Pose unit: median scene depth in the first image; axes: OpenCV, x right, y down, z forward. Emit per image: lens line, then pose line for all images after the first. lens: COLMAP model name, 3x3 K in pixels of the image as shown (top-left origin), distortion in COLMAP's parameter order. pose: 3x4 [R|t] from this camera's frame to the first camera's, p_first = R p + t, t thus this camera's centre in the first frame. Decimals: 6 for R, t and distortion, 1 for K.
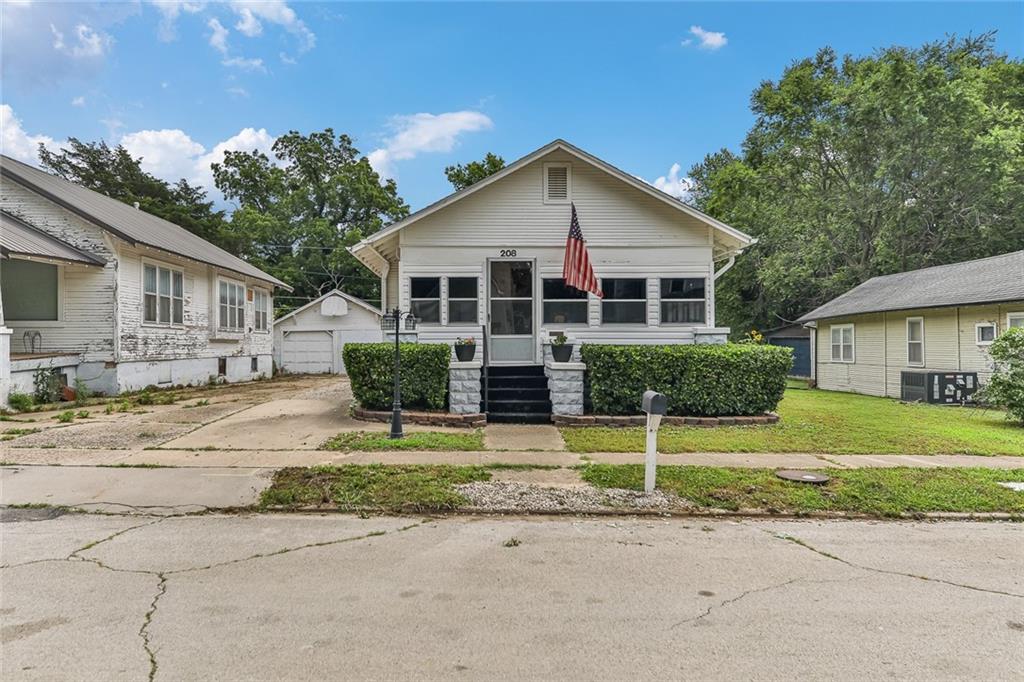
lens RADIAL K [[730.6, 0, 511.0], [0, 730.6, 342.6], [0, 0, 1]] dist [-0.002221, -0.000091]
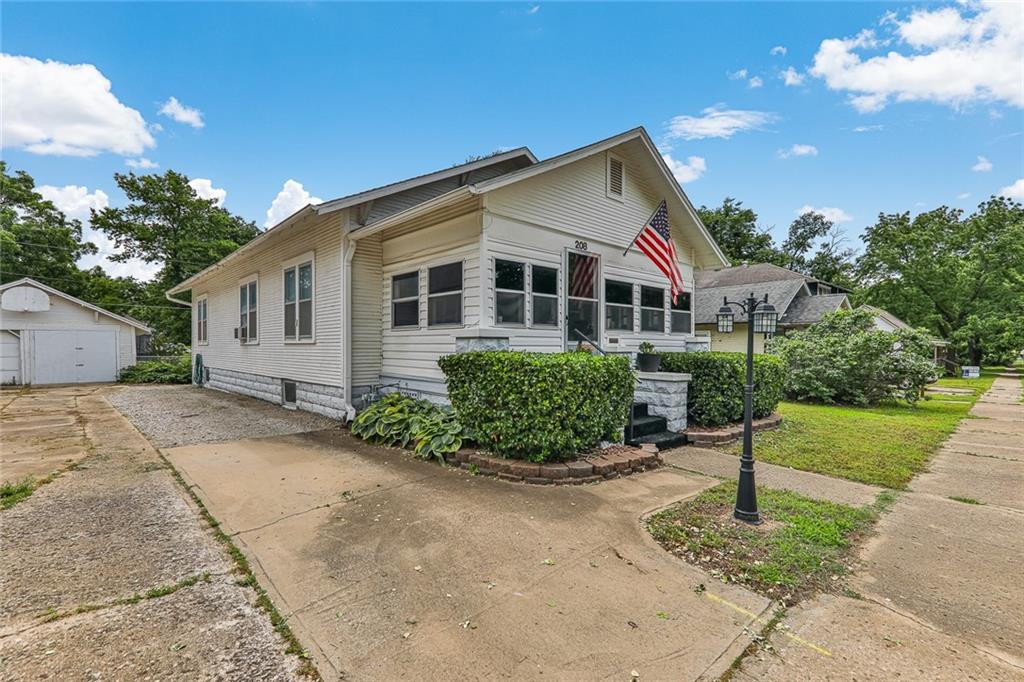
lens RADIAL K [[455.9, 0, 511.3], [0, 455.9, 348.1], [0, 0, 1]] dist [0.004784, 0.000611]
pose [[0.749867, 0.002360, 0.661584, -0.416443], [-0.006098, 0.999976, 0.003346, -0.003982], [-0.661560, -0.006543, 0.749864, 0.655842]]
